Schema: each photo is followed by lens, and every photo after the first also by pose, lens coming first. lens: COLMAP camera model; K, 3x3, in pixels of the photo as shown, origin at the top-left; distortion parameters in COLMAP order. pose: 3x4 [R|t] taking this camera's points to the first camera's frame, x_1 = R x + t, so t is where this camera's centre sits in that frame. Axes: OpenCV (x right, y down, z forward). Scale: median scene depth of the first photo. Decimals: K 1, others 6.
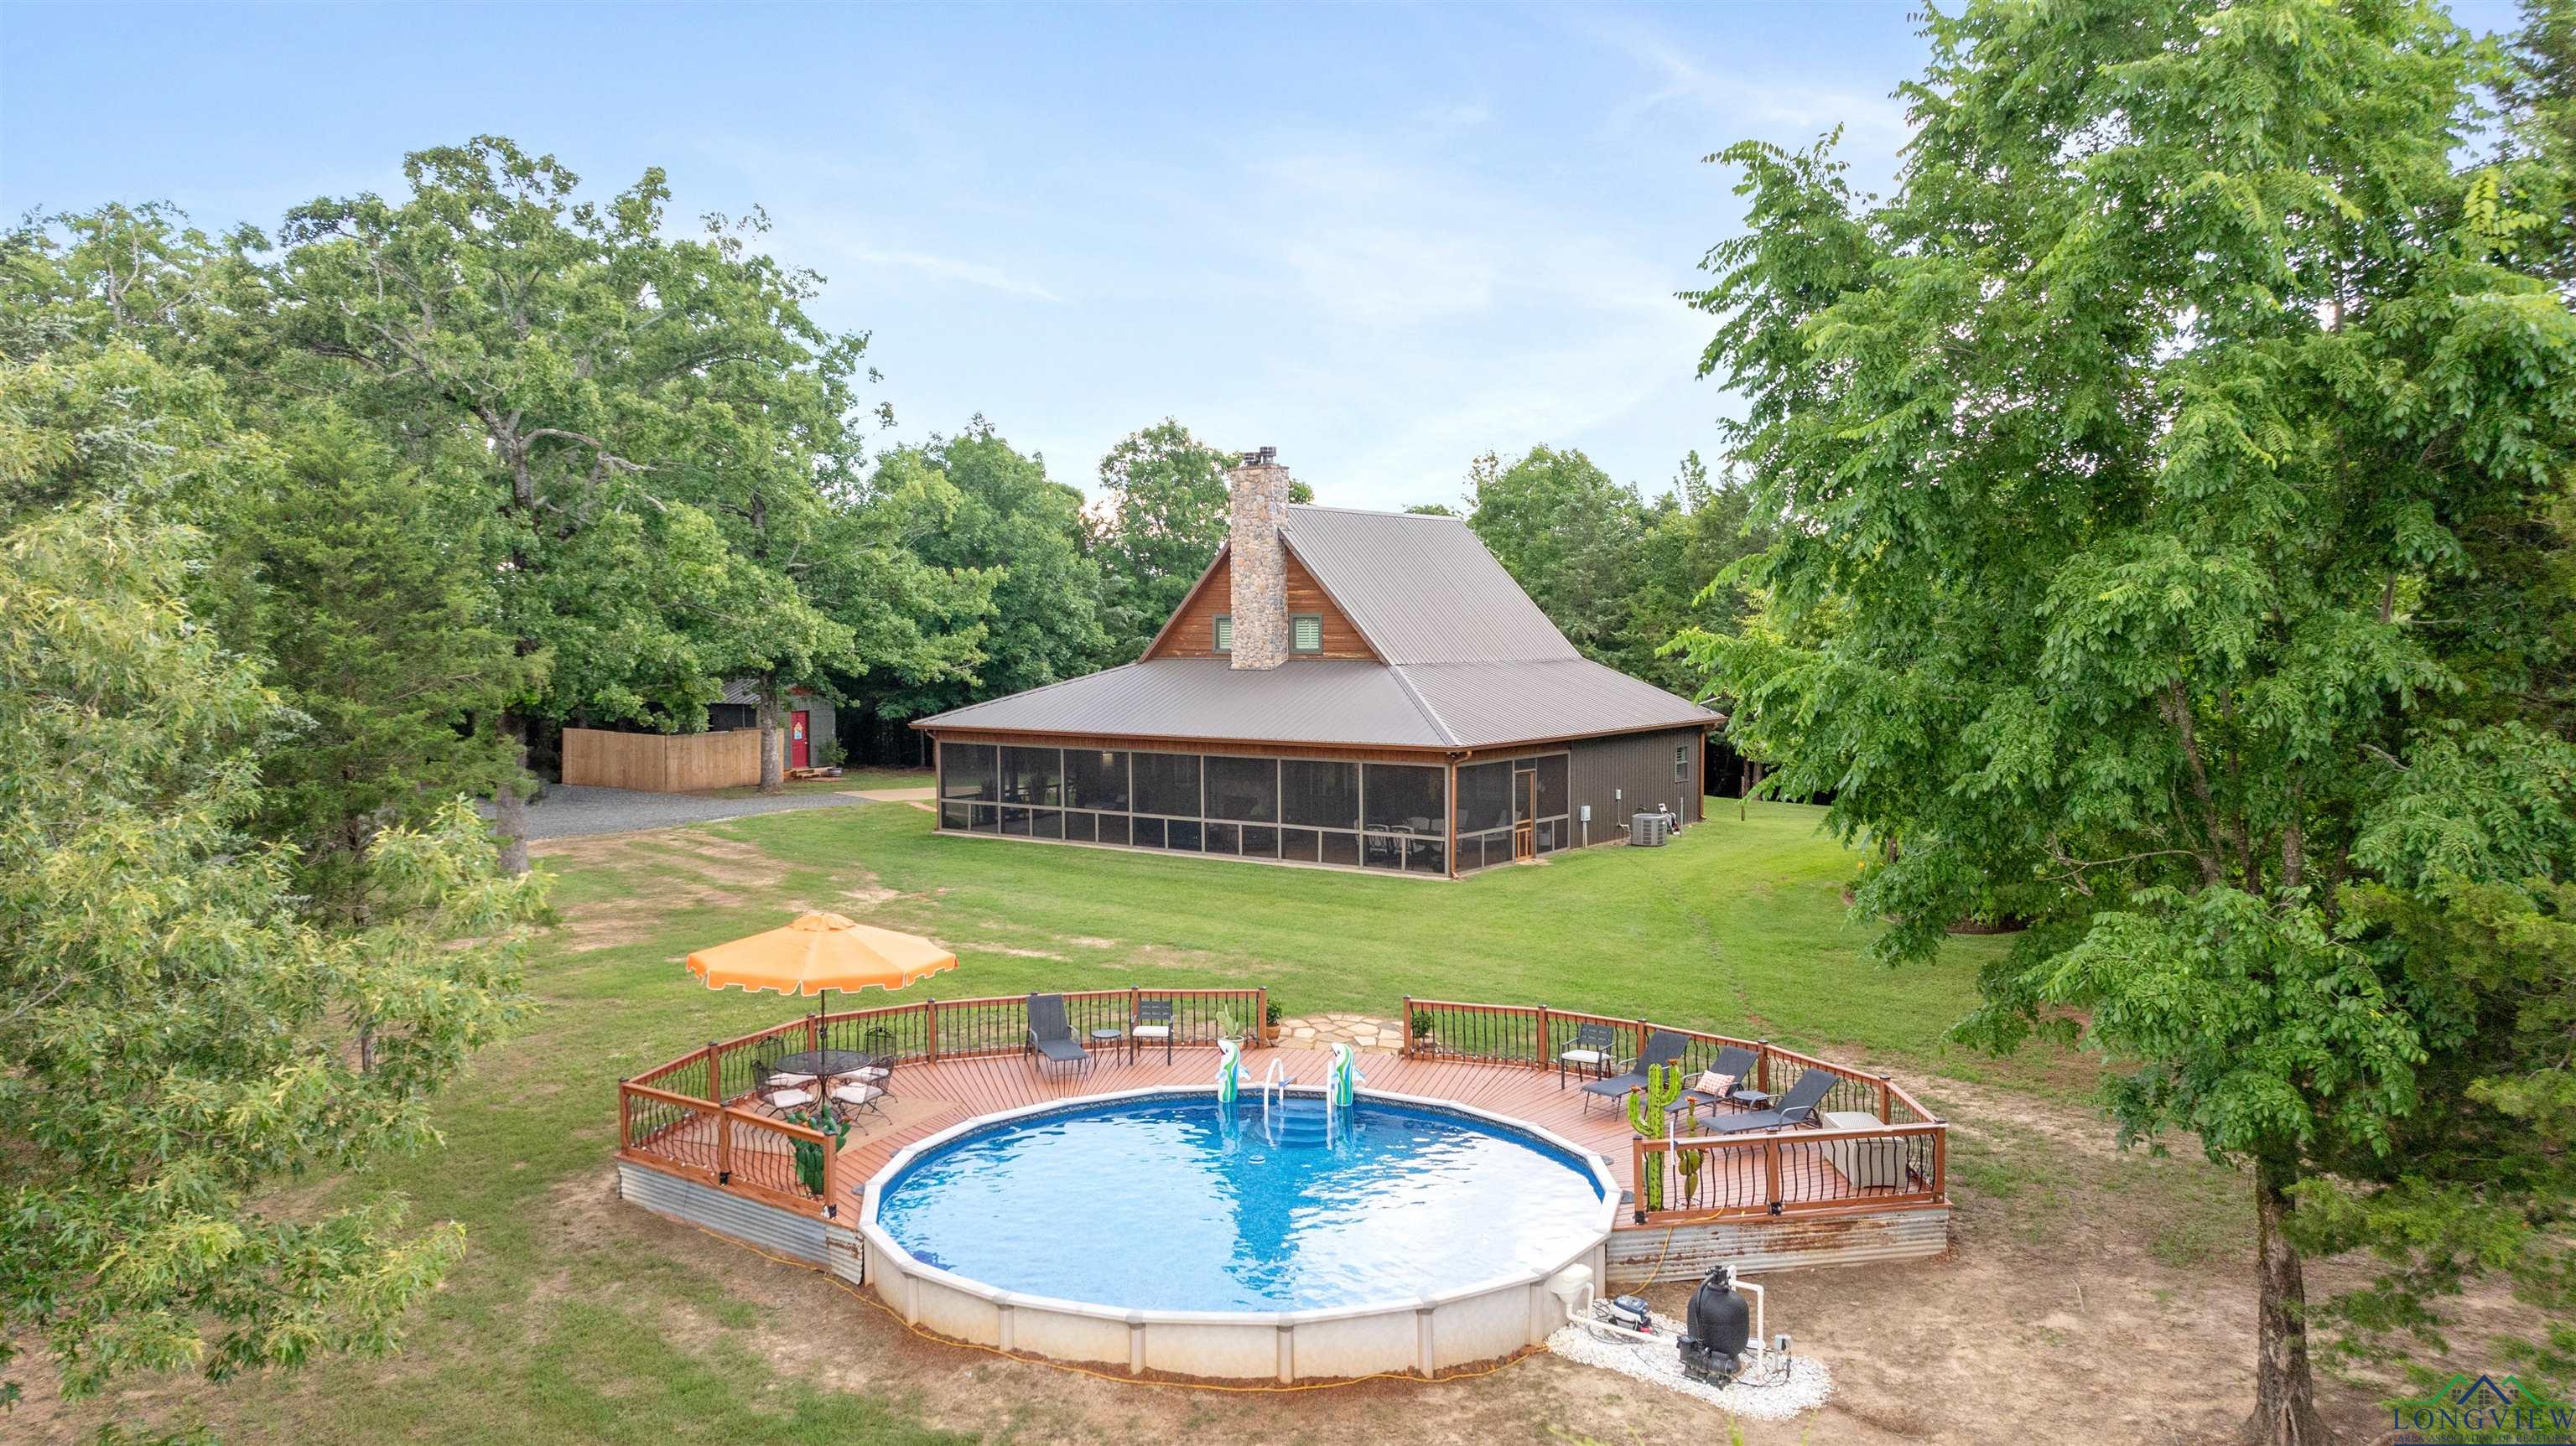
lens RADIAL K [[1821.7, 0, 1288.0], [0, 1821.7, 723.0], [0, 0, 1]] dist [0.000768, -0.000764]
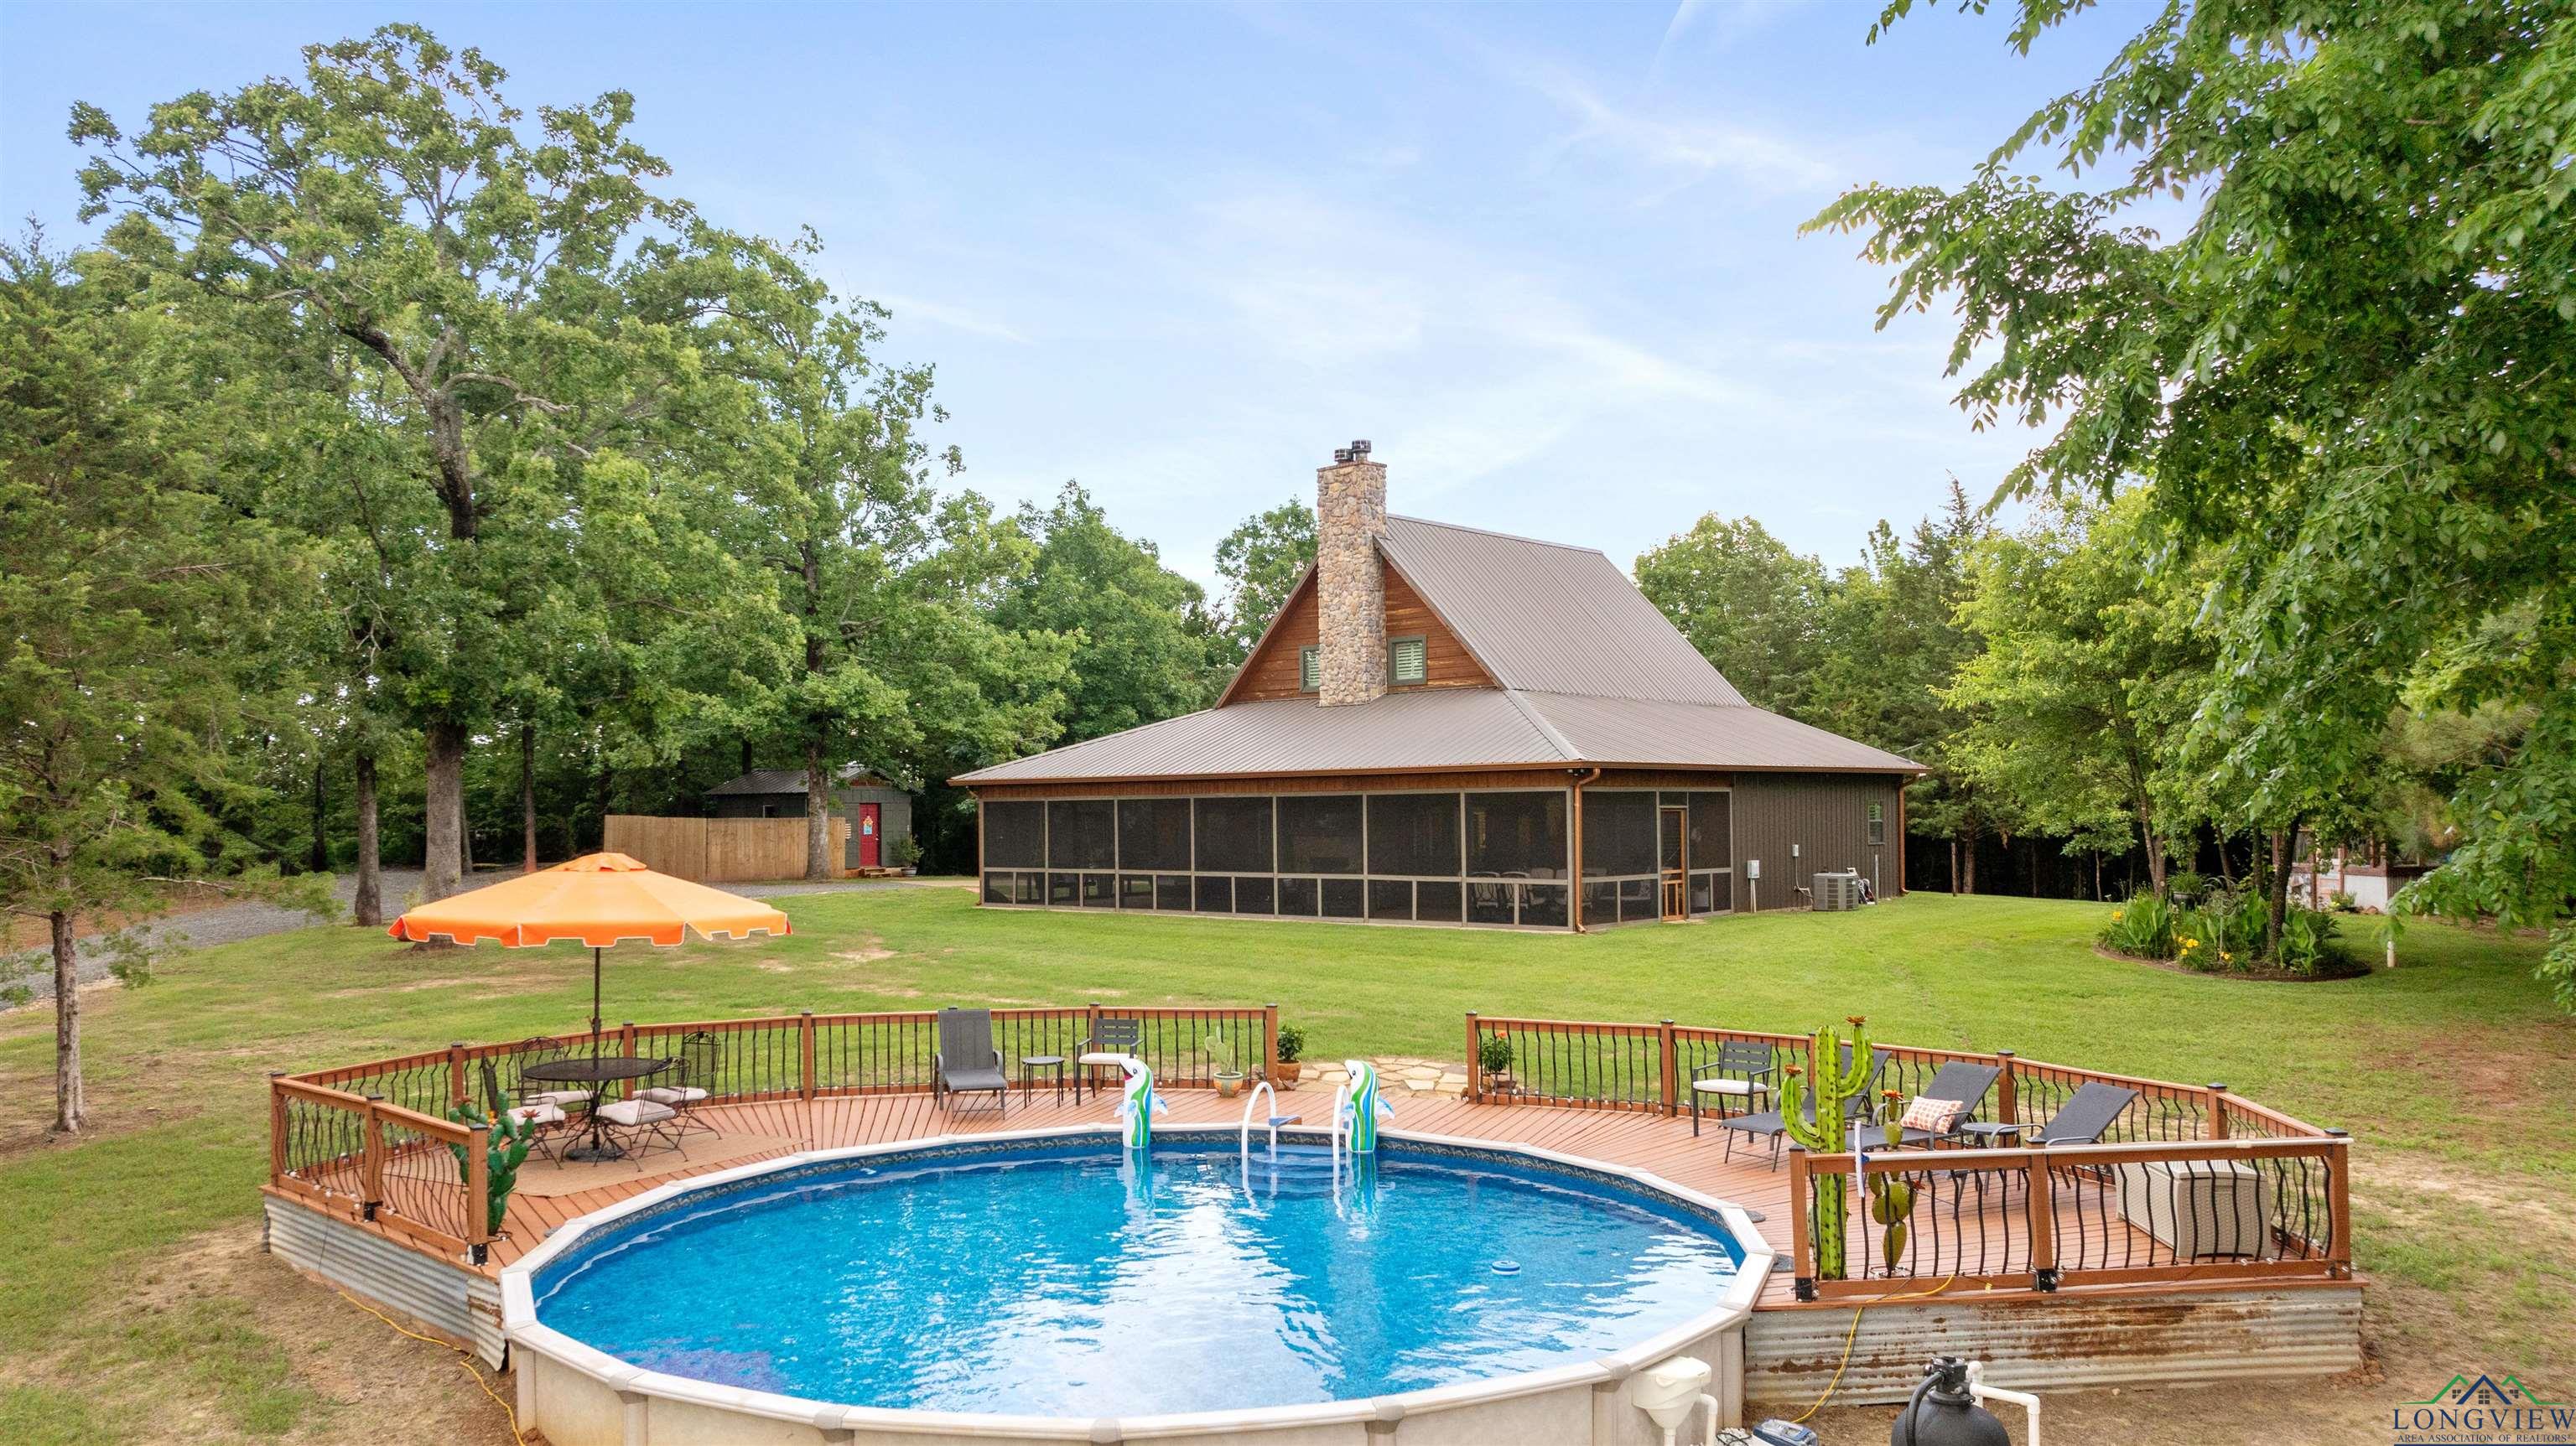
lens RADIAL K [[1826.5, 0, 1286.1], [0, 1826.5, 776.8], [0, 0, 1]] dist [-0.003281, 0.000358]
pose [[0.994831, -0.007777, -0.101244, 0.042583], [0.000218, 0.997224, -0.074459, 0.072316], [0.101542, 0.074052, 0.992071, 0.188630]]
